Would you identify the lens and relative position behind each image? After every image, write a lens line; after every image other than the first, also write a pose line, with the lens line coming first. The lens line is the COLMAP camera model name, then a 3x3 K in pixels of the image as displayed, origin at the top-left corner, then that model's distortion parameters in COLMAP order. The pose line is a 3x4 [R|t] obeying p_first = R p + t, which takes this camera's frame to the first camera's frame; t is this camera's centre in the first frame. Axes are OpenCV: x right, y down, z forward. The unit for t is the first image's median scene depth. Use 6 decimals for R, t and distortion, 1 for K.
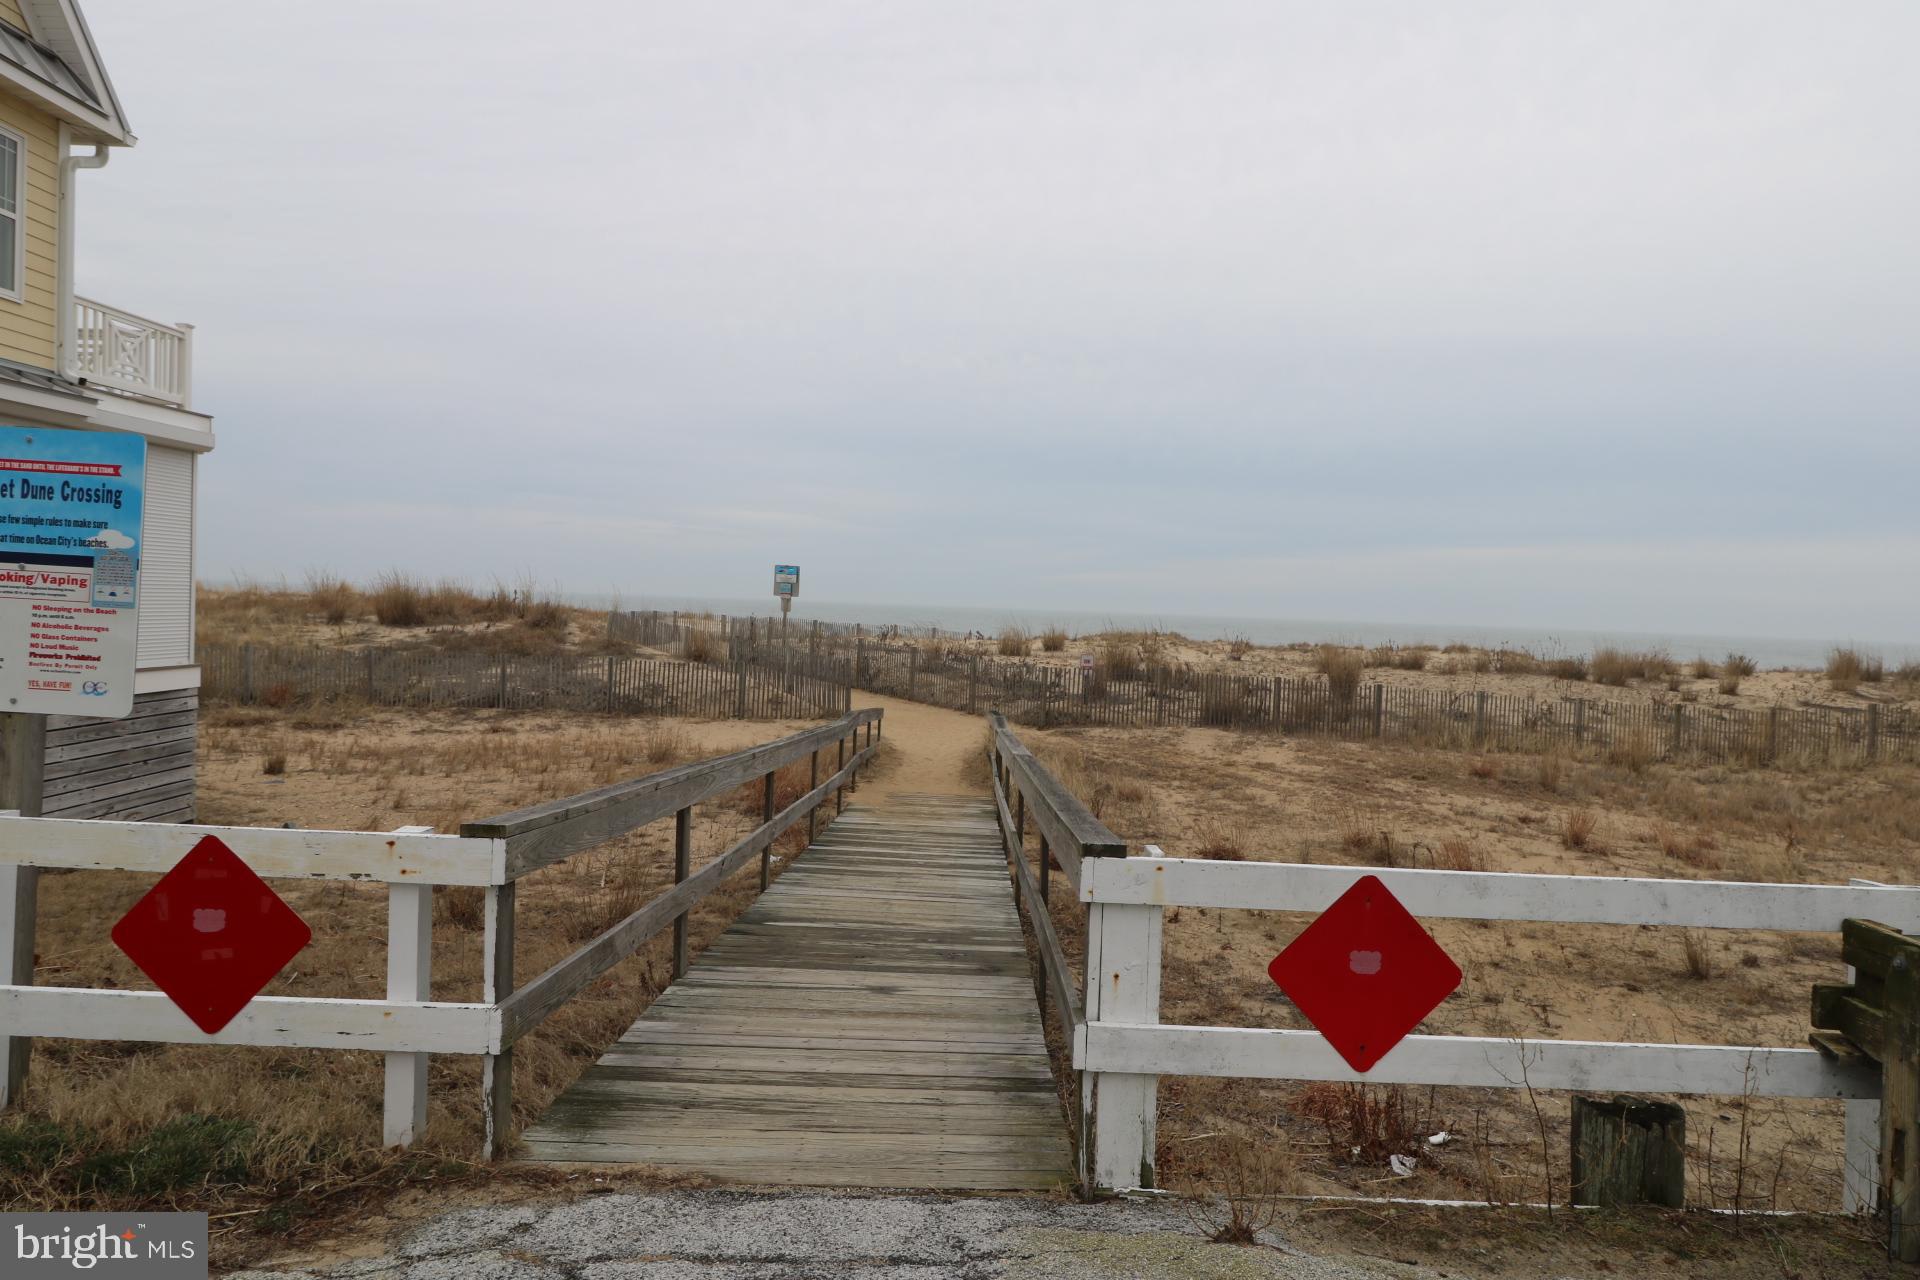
lens RADIAL K [[1089.4, 0, 962.8], [0, 1089.4, 637.6], [0, 0, 1]] dist [-0.002394, -0.006269]
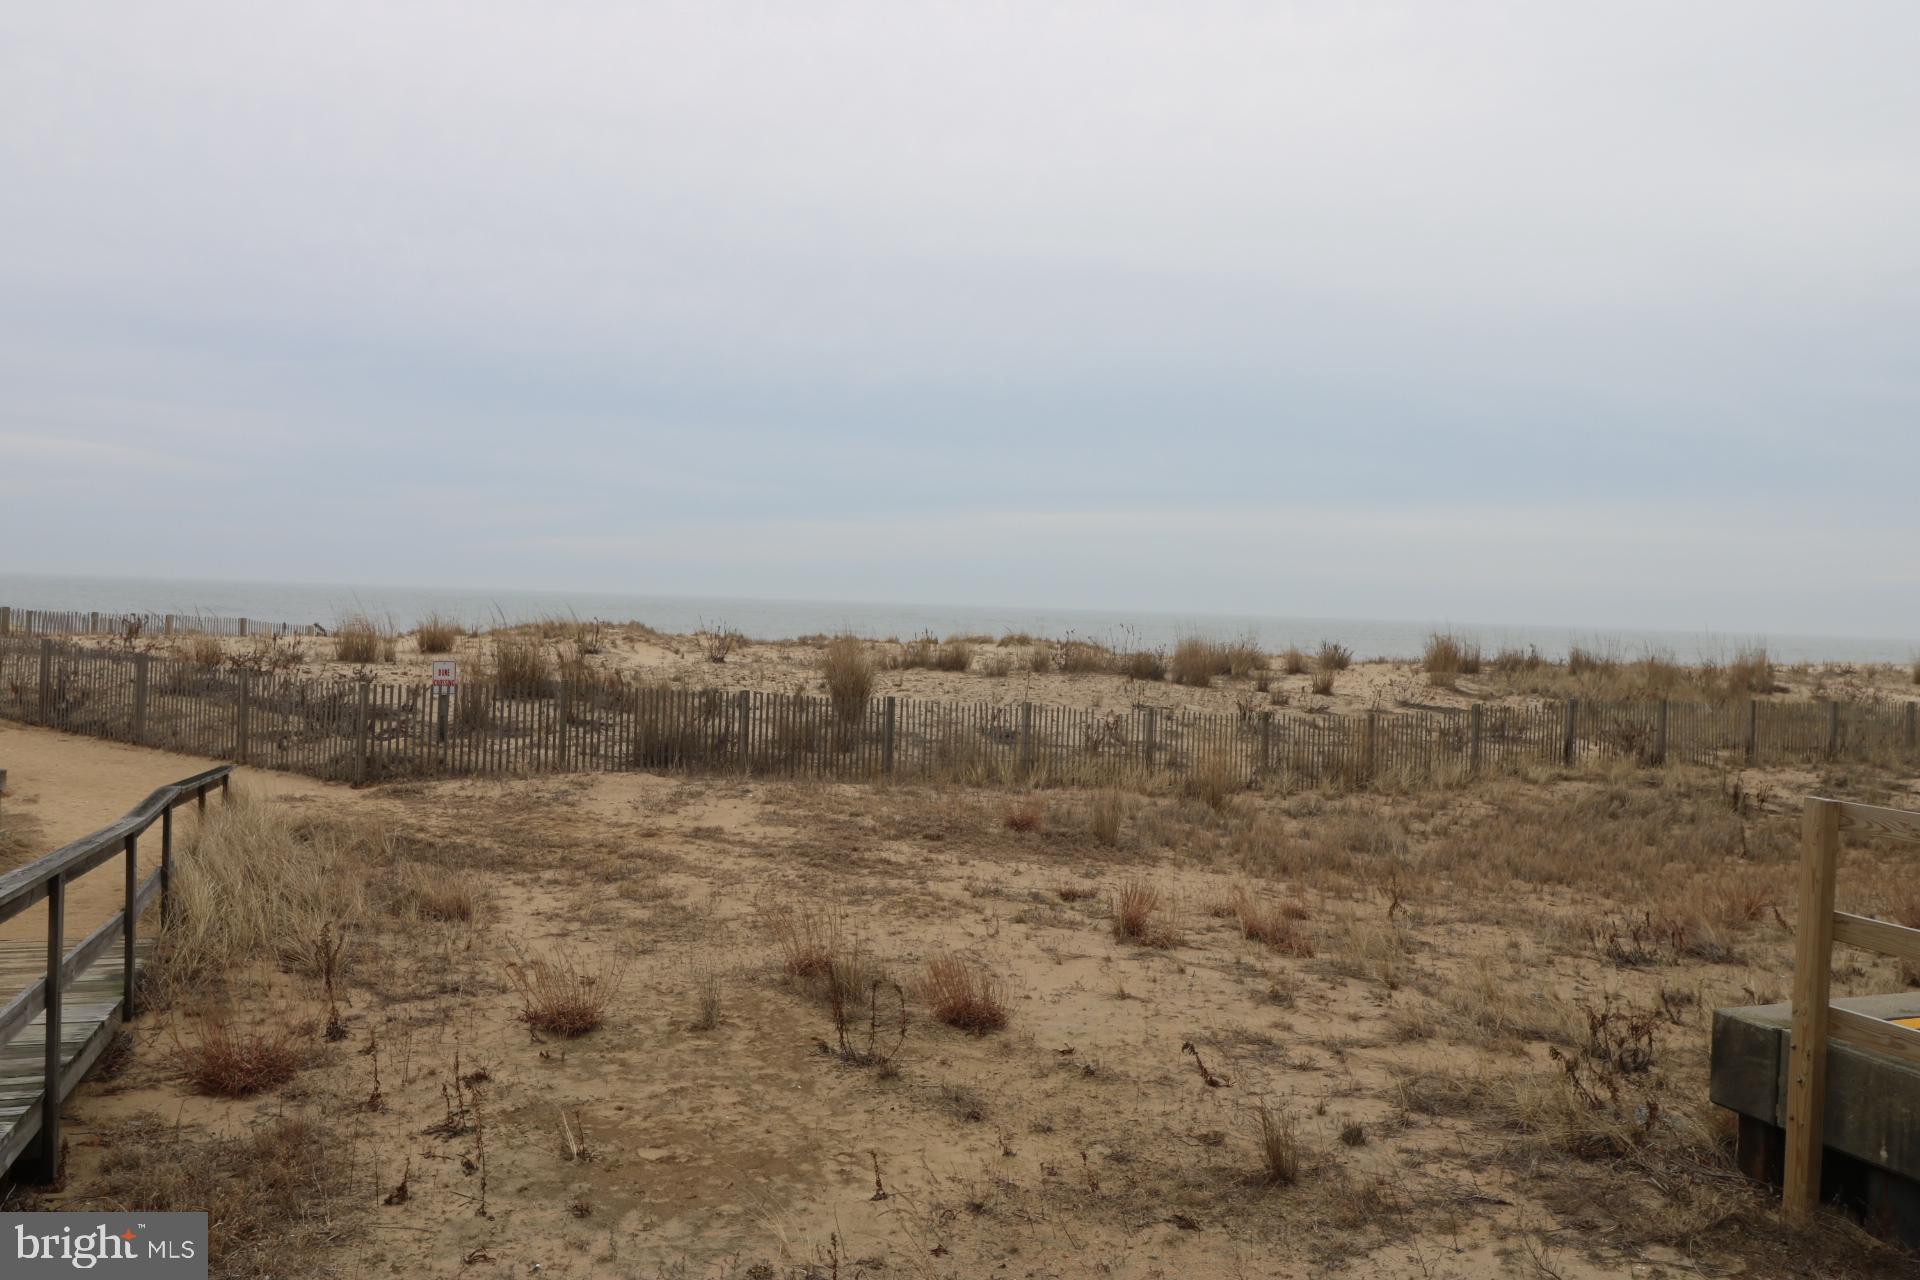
lens RADIAL K [[1492.6, 0, 956.8], [0, 1492.6, 642.8], [0, 0, 1]] dist [0.023183, -0.013420]
pose [[0.931002, -0.015007, 0.364705, 0.093046], [0.011353, 0.999862, 0.012161, -0.002062], [-0.364837, -0.007181, 0.931044, 0.129214]]
